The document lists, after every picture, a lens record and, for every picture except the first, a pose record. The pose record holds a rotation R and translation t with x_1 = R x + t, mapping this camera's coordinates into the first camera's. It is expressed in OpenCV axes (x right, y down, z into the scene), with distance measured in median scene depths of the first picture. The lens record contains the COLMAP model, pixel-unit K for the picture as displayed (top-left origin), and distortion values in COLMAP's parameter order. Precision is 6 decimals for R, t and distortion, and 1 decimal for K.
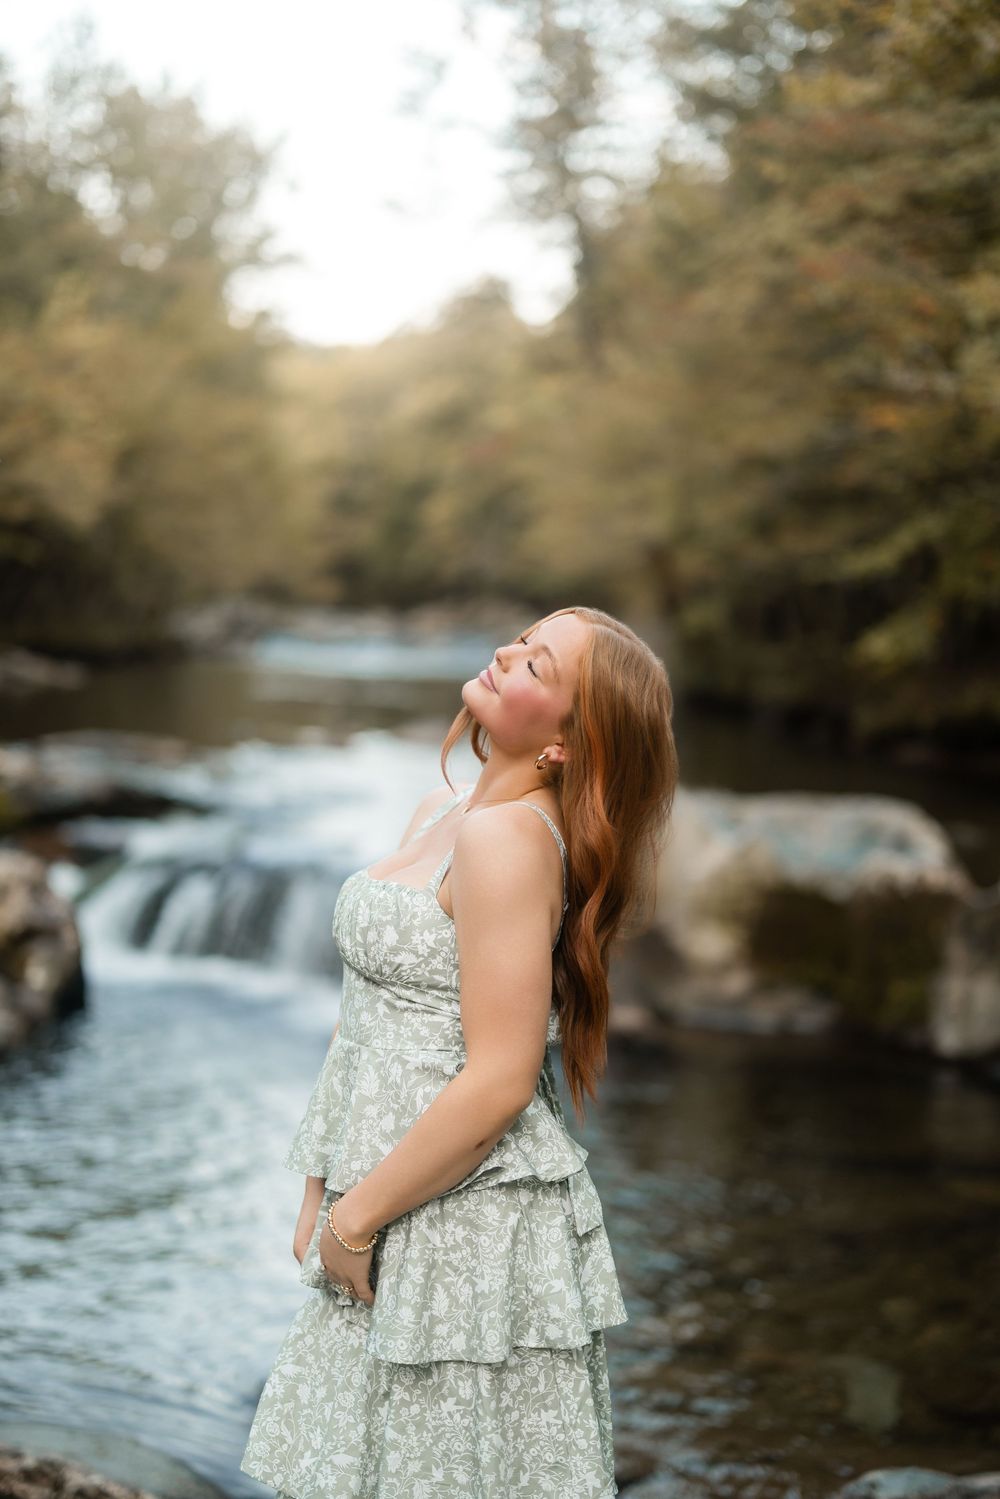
lens RADIAL K [[2113.5, 0, 500.0], [0, 2113.5, 749.5], [0, 0, 1]] dist [0.003866, 0.015951]
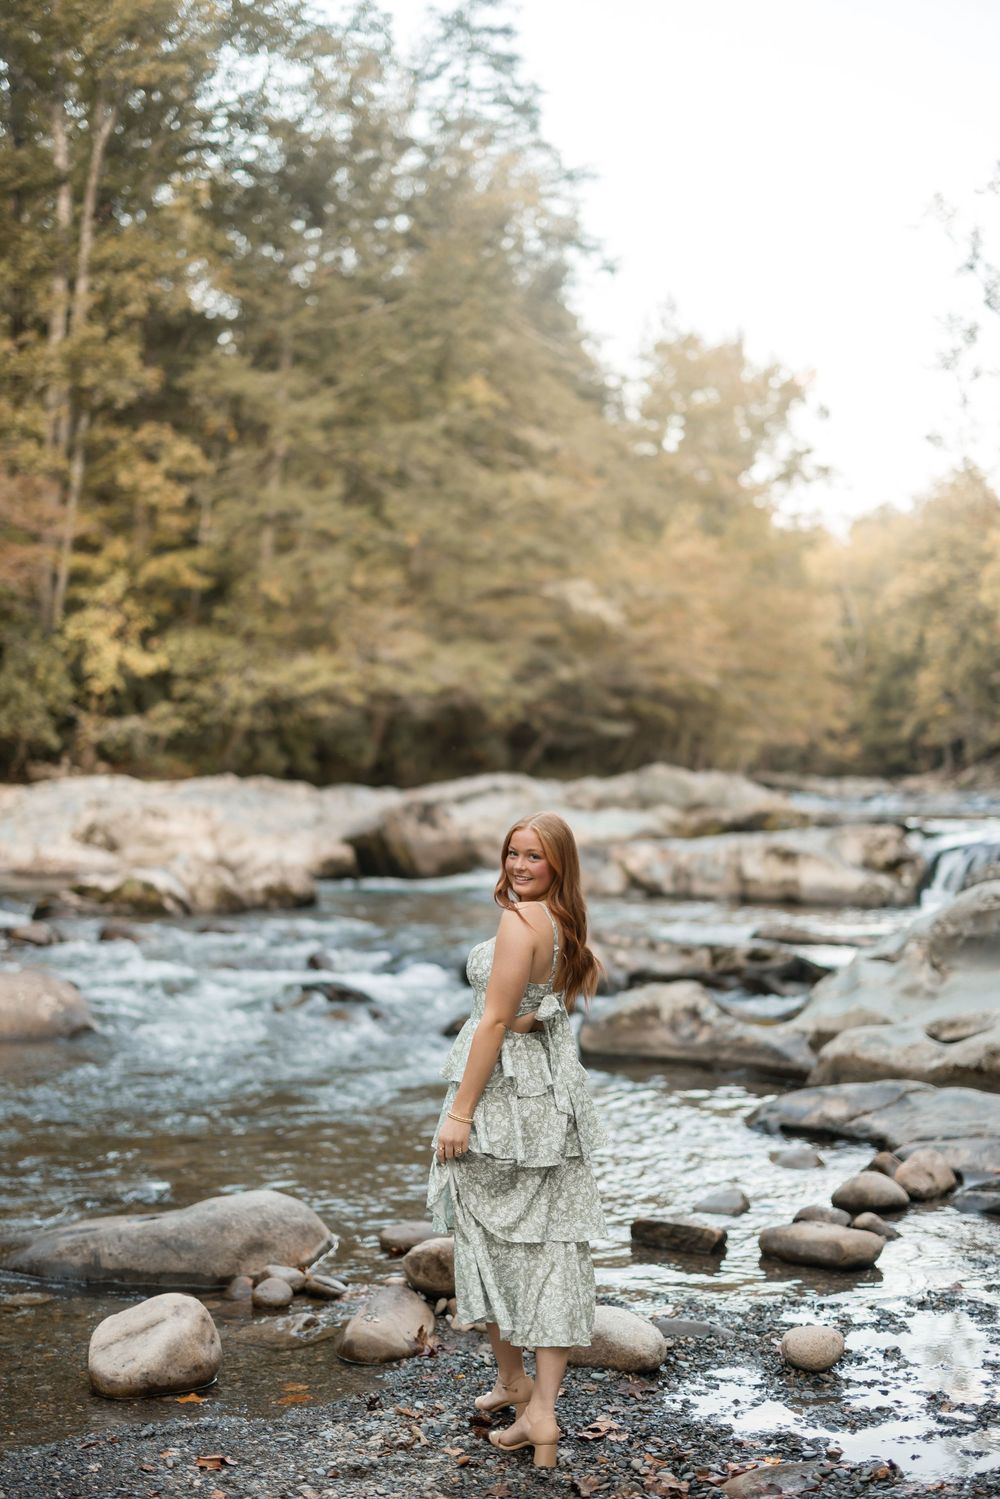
lens RADIAL K [[2113.5, 0, 500.0], [0, 2113.5, 749.5], [0, 0, 1]] dist [0.003866, 0.015951]
pose [[0.977090, -0.025506, -0.211293, -0.047338], [0.007122, 0.996155, -0.087315, 0.044804], [0.212707, 0.083810, 0.973515, -0.316989]]
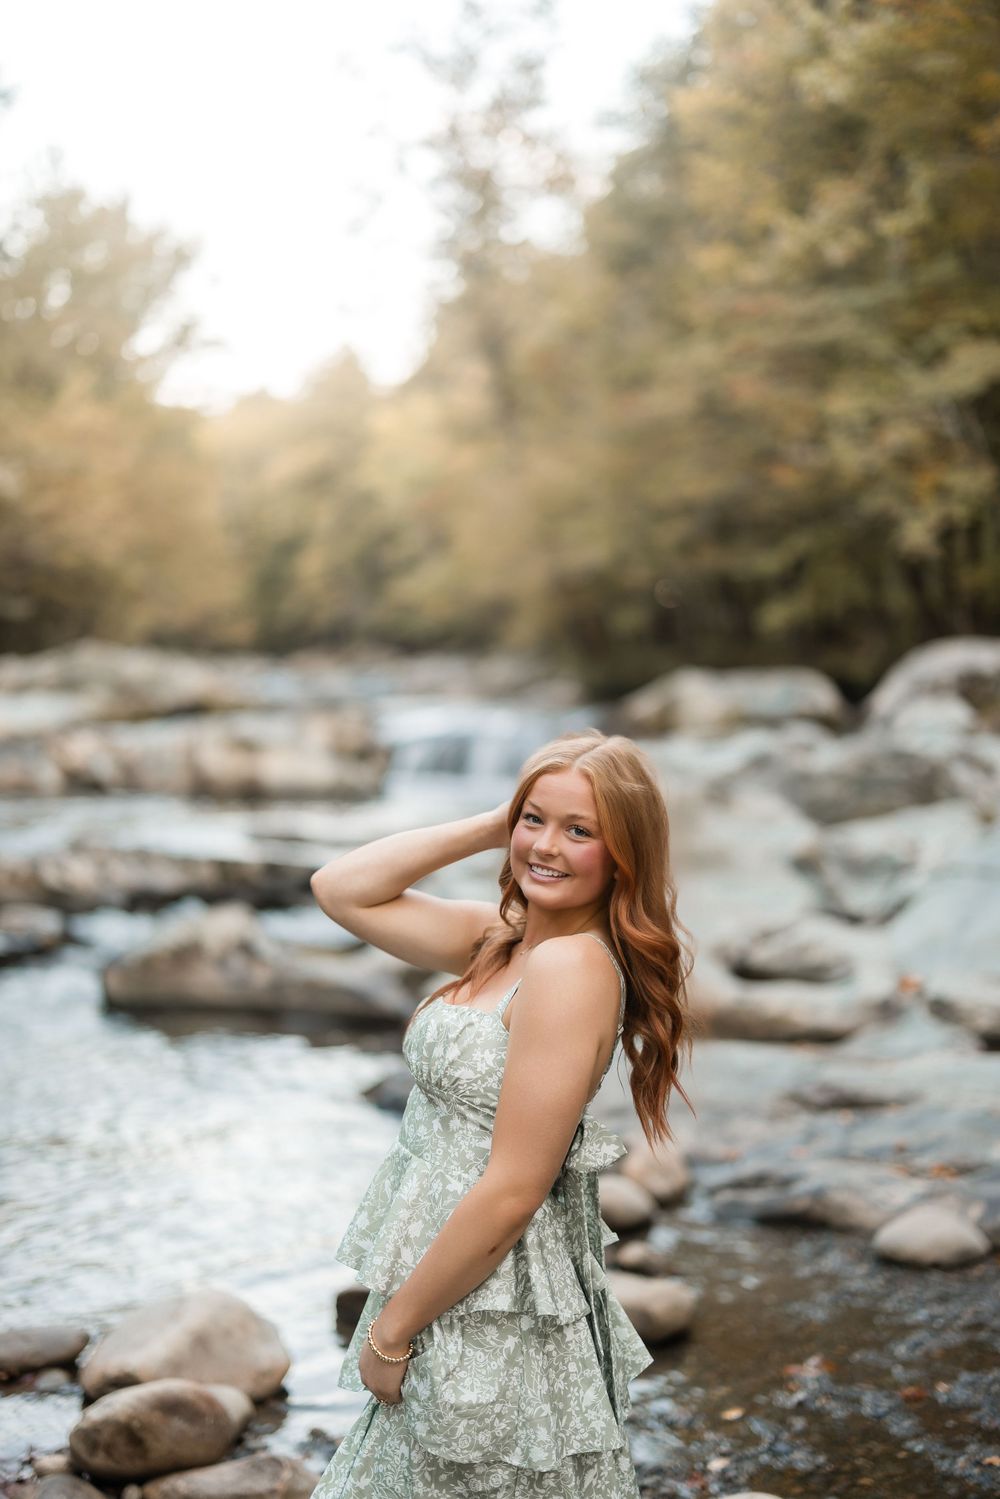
lens RADIAL K [[2109.6, 0, 500.6], [0, 2109.6, 773.5], [0, 0, 1]] dist [-0.003622, 0.051083]
pose [[0.996296, -0.024014, 0.082566, -0.074546], [0.025318, 0.999570, -0.014781, 0.040259], [-0.082176, 0.016816, 0.996476, -0.265098]]
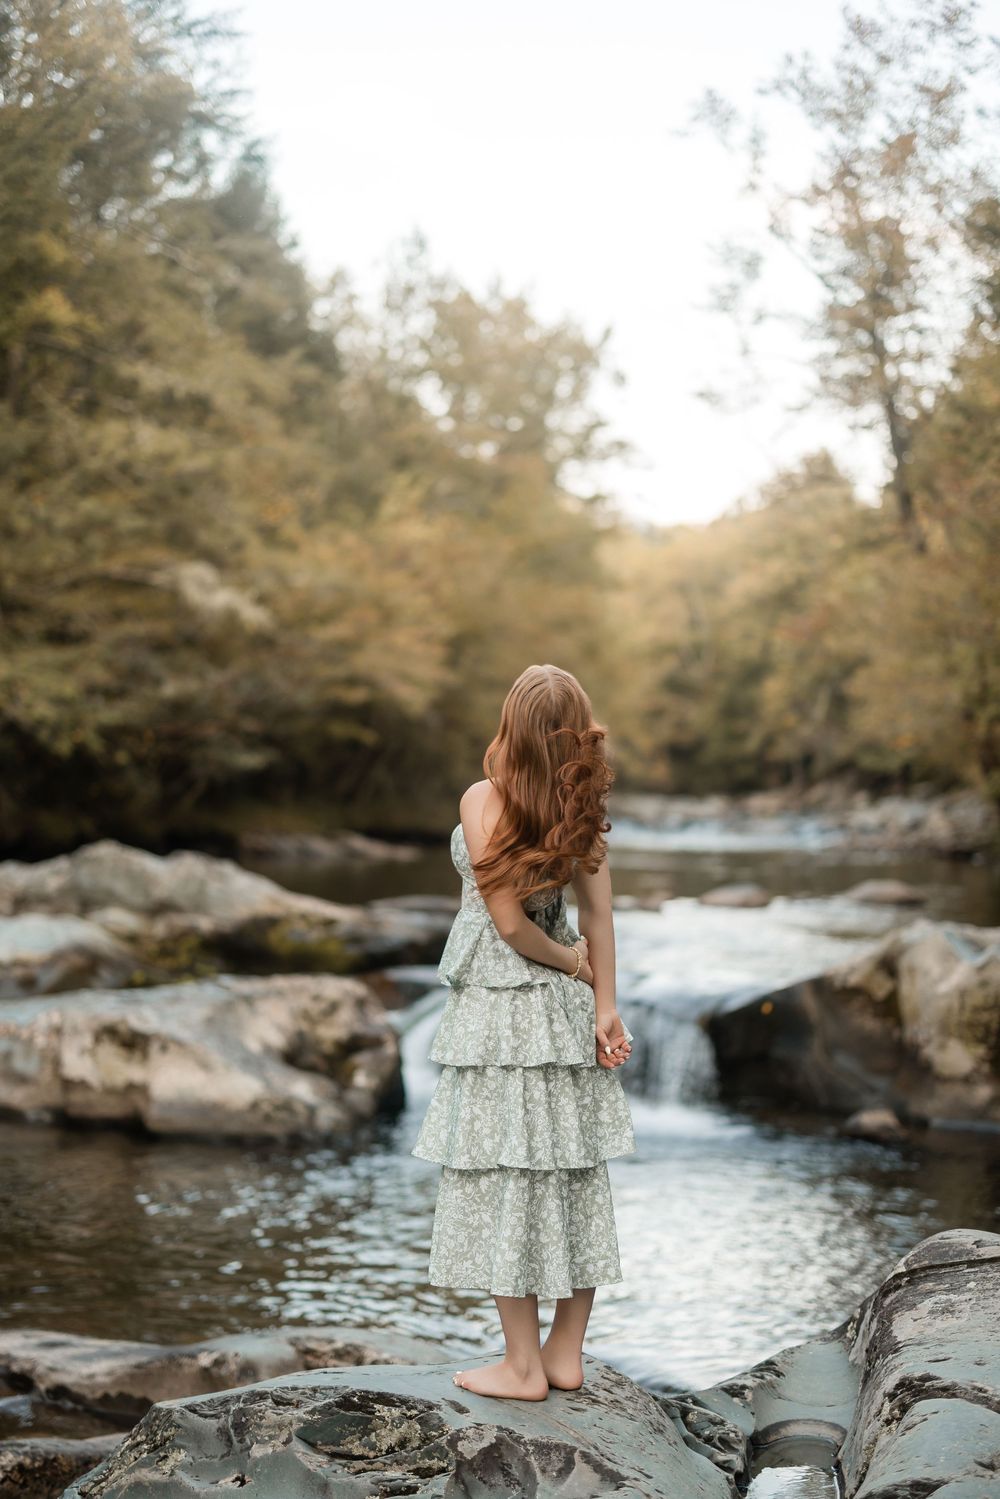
lens RADIAL K [[2173.9, 0, 500.0], [0, 2173.9, 749.5], [0, 0, 1]] dist [-0.007945, -0.049799]
pose [[0.987109, -0.021908, -0.158542, 0.014327], [0.007875, 0.996036, -0.088603, 0.009233], [0.159855, 0.086213, 0.983369, -0.051676]]
